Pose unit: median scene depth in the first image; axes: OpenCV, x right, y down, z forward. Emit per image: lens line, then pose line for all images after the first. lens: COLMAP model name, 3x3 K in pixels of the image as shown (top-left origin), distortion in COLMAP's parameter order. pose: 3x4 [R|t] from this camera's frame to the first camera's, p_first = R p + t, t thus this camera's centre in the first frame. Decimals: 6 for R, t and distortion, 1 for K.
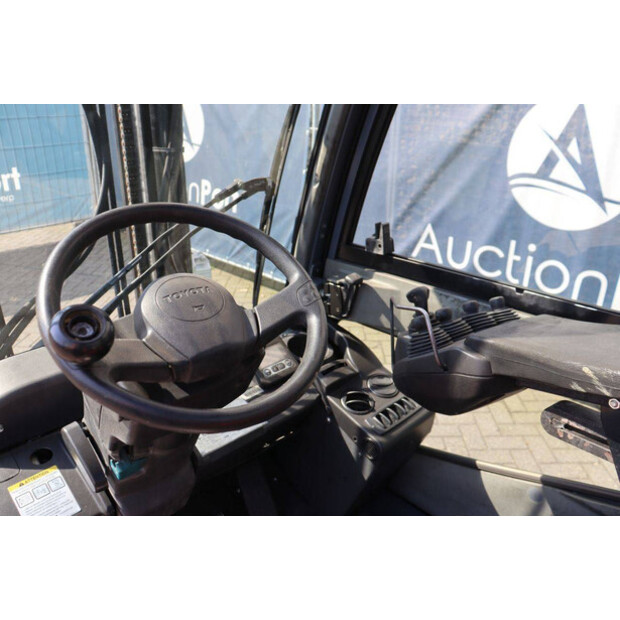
lens RADIAL K [[597.0, 0, 310.0], [0, 597.0, 310.0], [0, 0, 1]] dist [-0.148728, 0.194292]
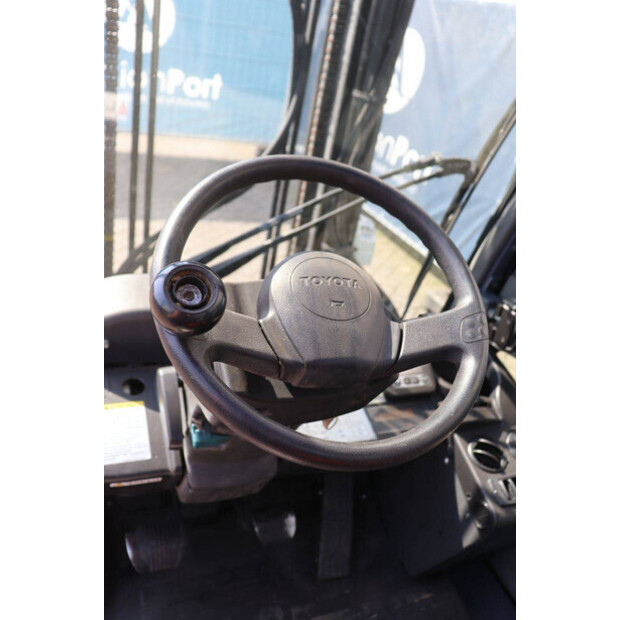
lens RADIAL K [[620.0, 0, 283.2], [0, 620.0, 310.4], [0, 0, 1]] dist [-0.100002, 0.016864]
pose [[0.905955, 0.326977, -0.268945, -0.015841], [-0.307444, 0.944826, 0.113057, -0.045931], [0.291073, -0.019739, 0.956497, 0.115013]]
